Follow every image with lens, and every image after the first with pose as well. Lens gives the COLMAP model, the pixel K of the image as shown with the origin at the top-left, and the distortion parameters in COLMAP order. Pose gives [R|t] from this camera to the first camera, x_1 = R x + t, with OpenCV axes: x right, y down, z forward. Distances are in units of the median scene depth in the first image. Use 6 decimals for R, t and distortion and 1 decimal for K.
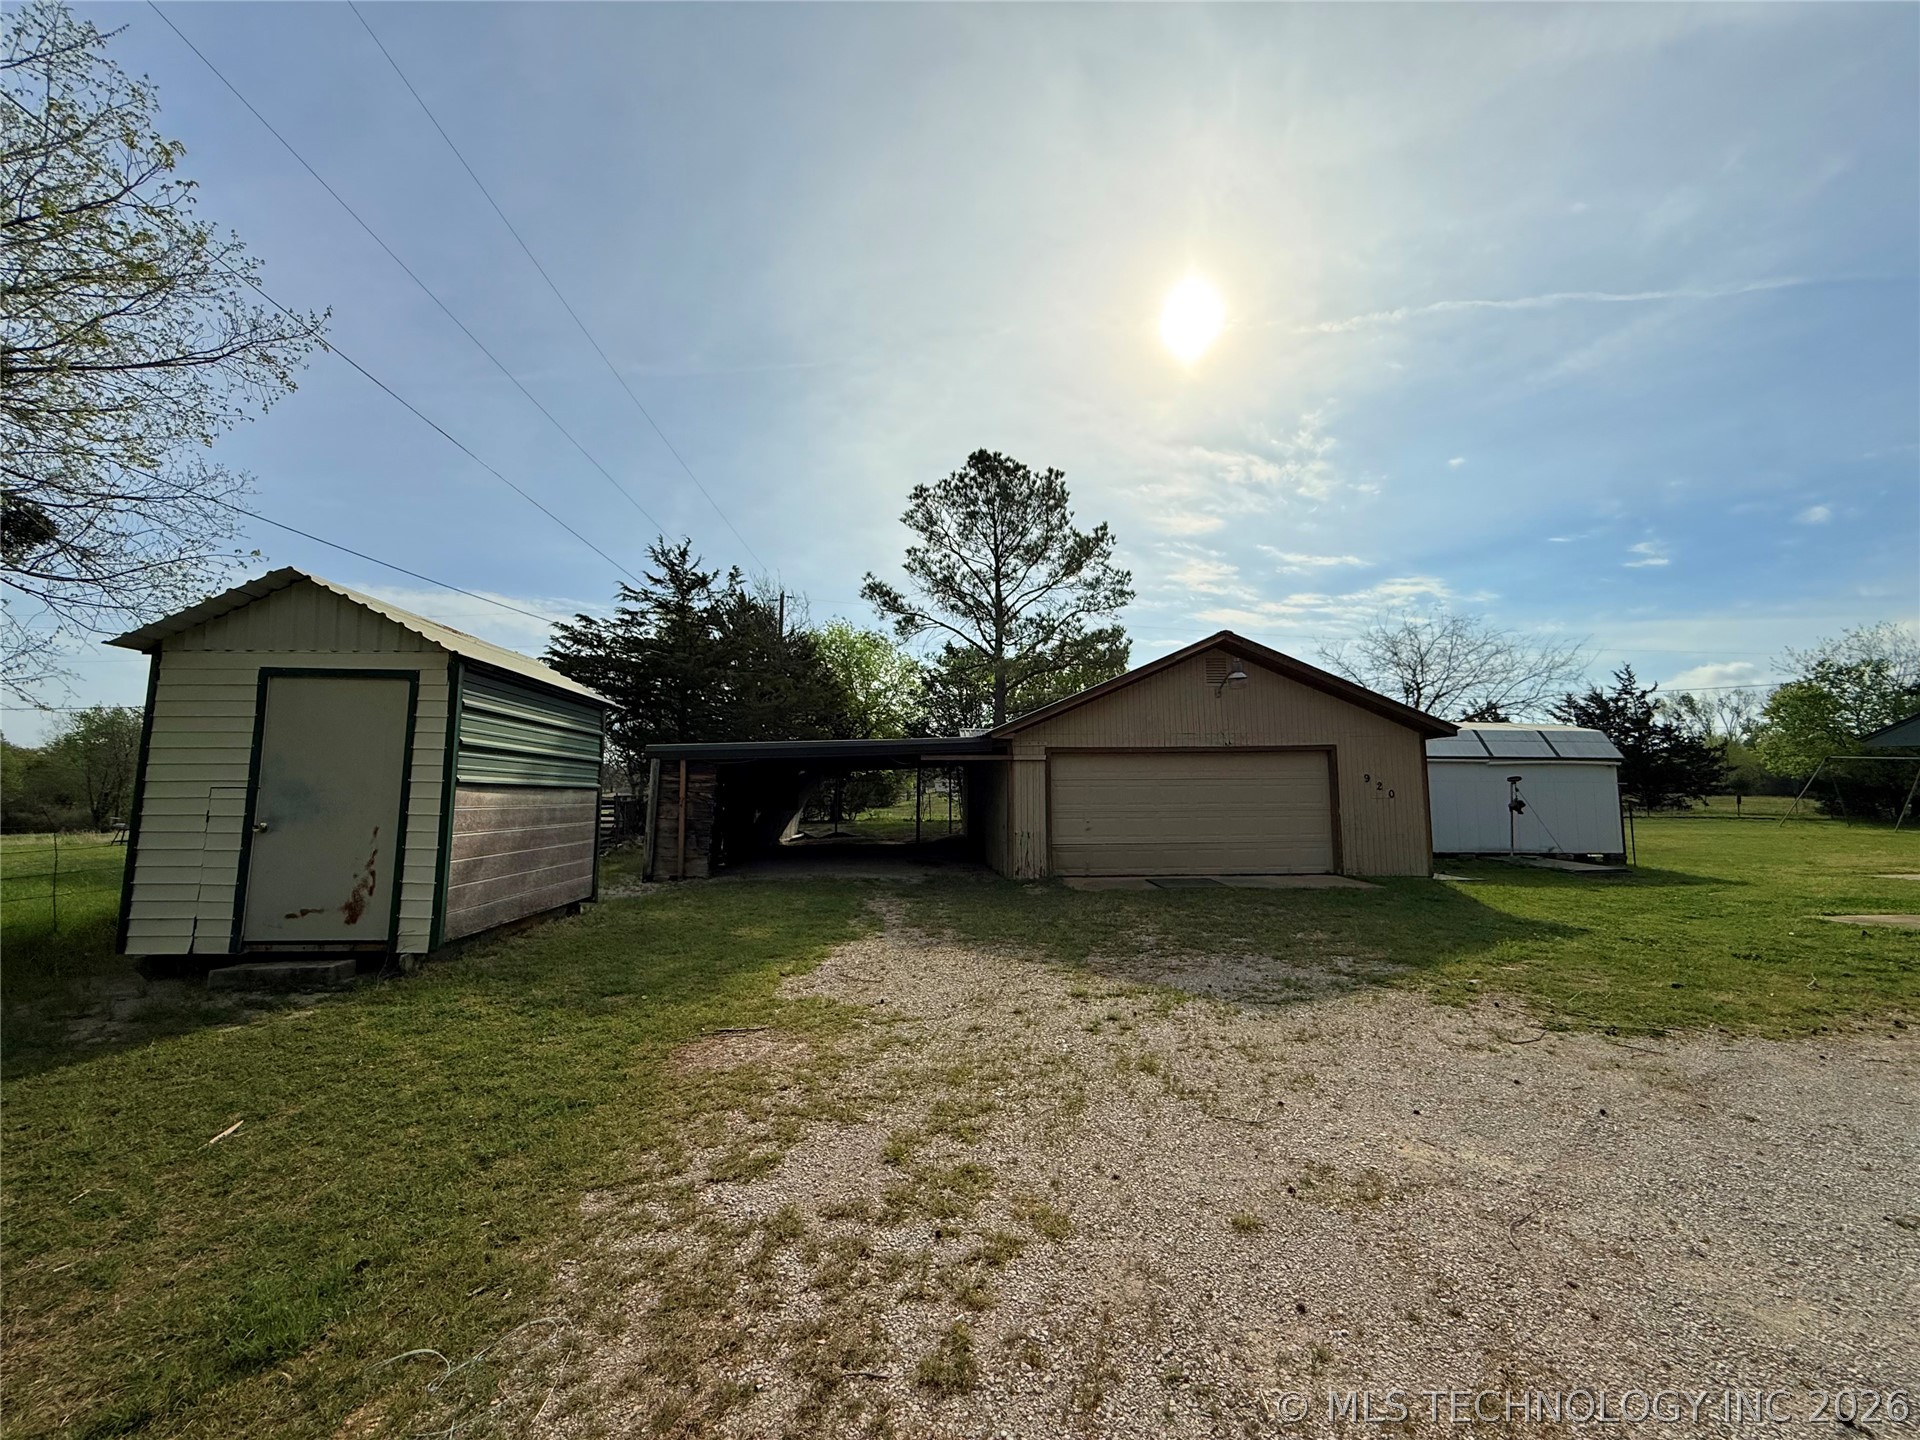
lens RADIAL K [[765.3, 0, 916.7], [0, 765.3, 718.6], [0, 0, 1]] dist [-0.000433, -0.000589]
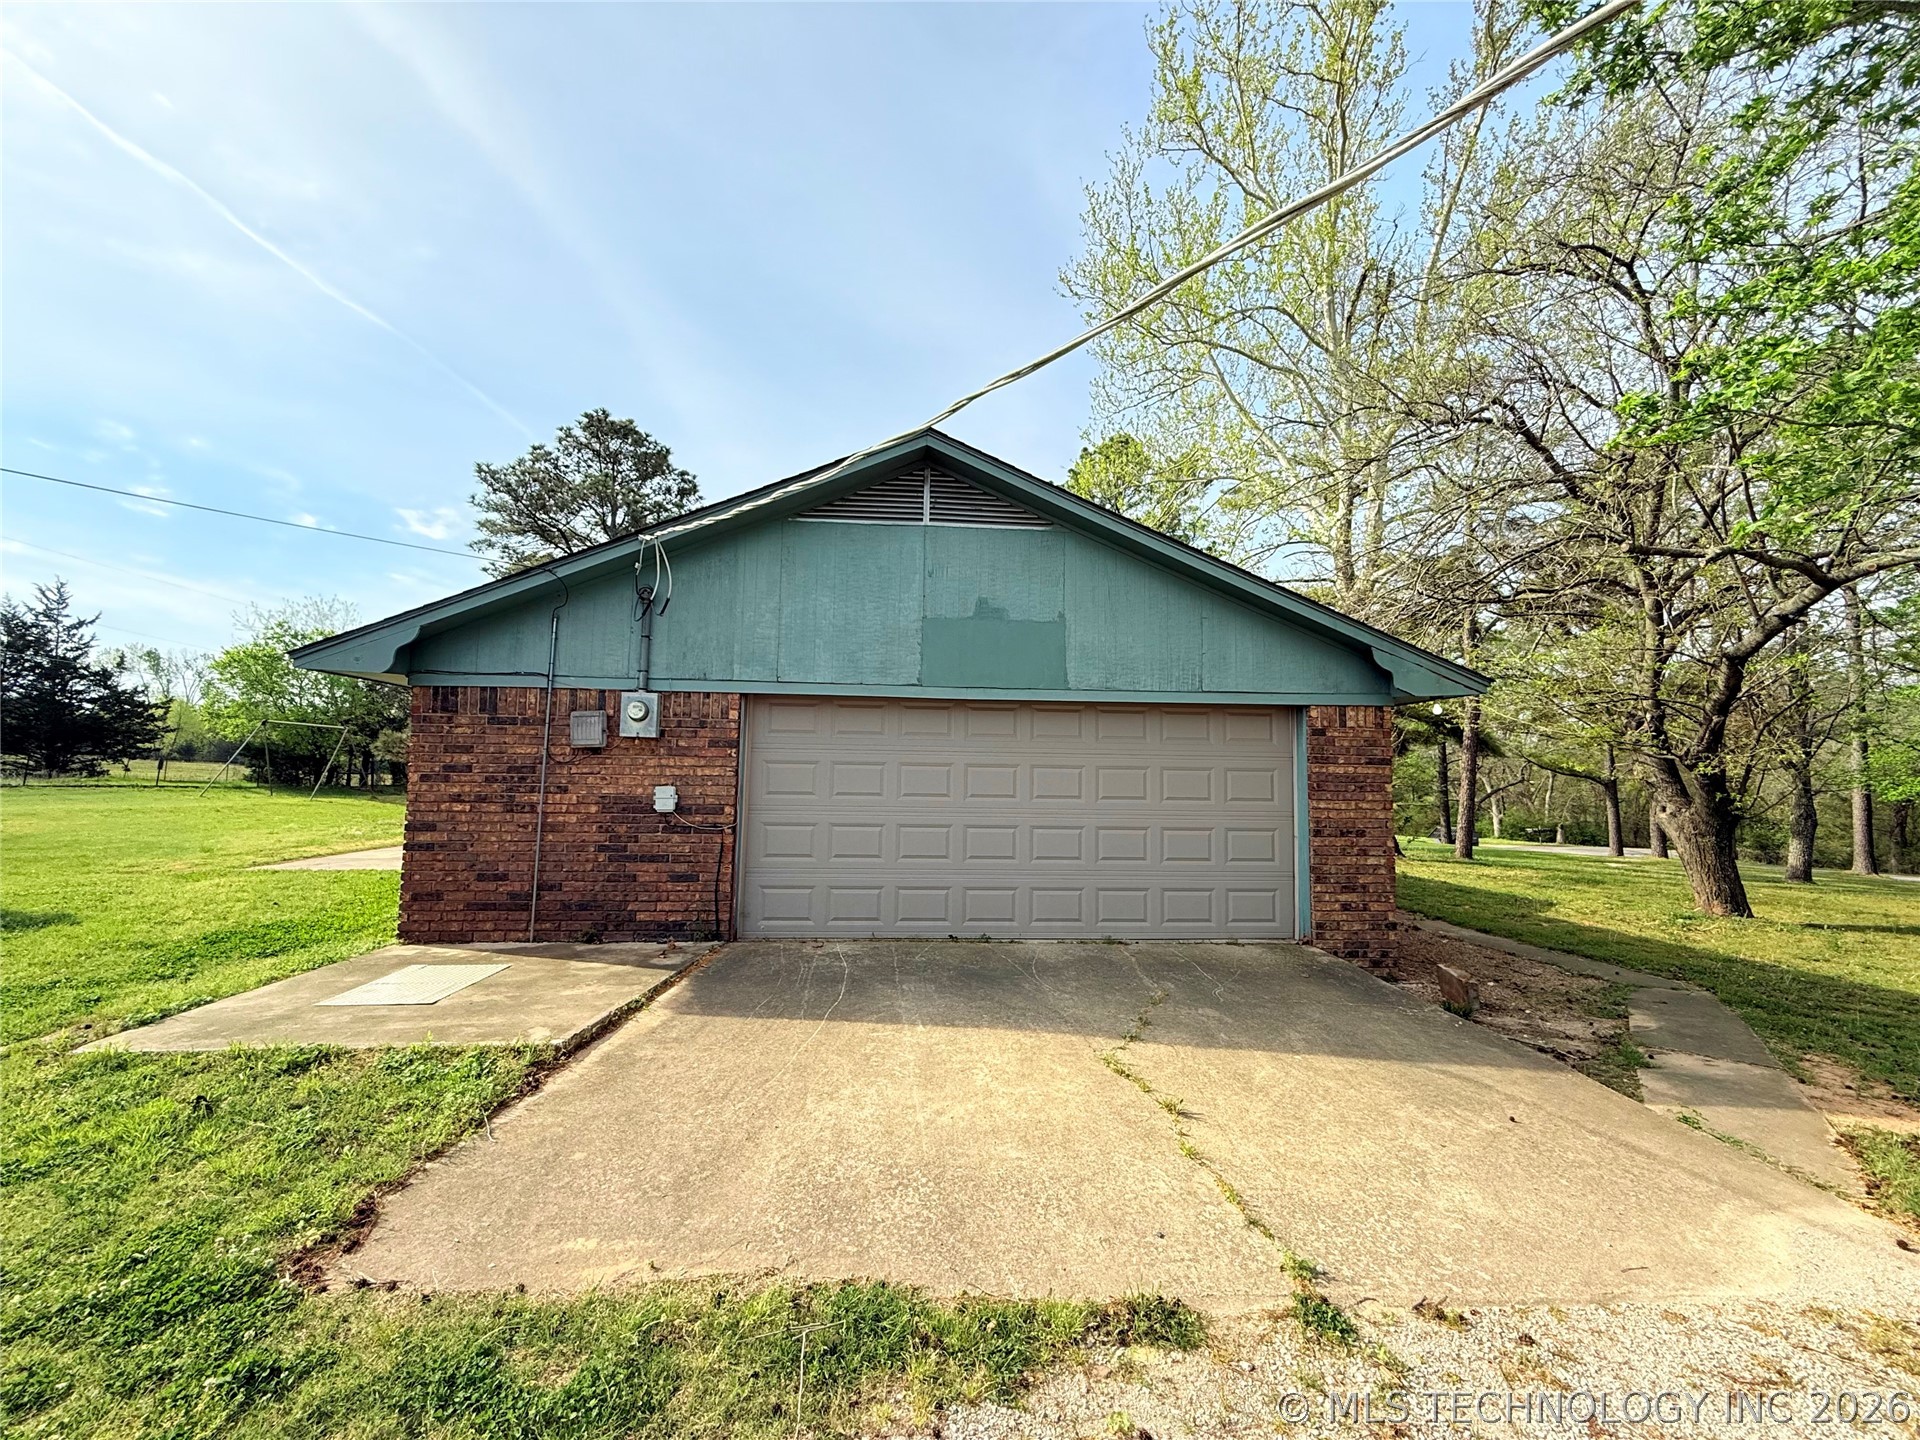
lens RADIAL K [[765.3, 0, 956.8], [0, 765.3, 725.0], [0, 0, 1]] dist [-0.000433, -0.000589]
pose [[-0.031485, 0.074409, 0.996731, 0.176369], [-0.124764, 0.989133, -0.077783, 0.016909], [-0.991687, -0.126806, -0.021860, 0.137488]]
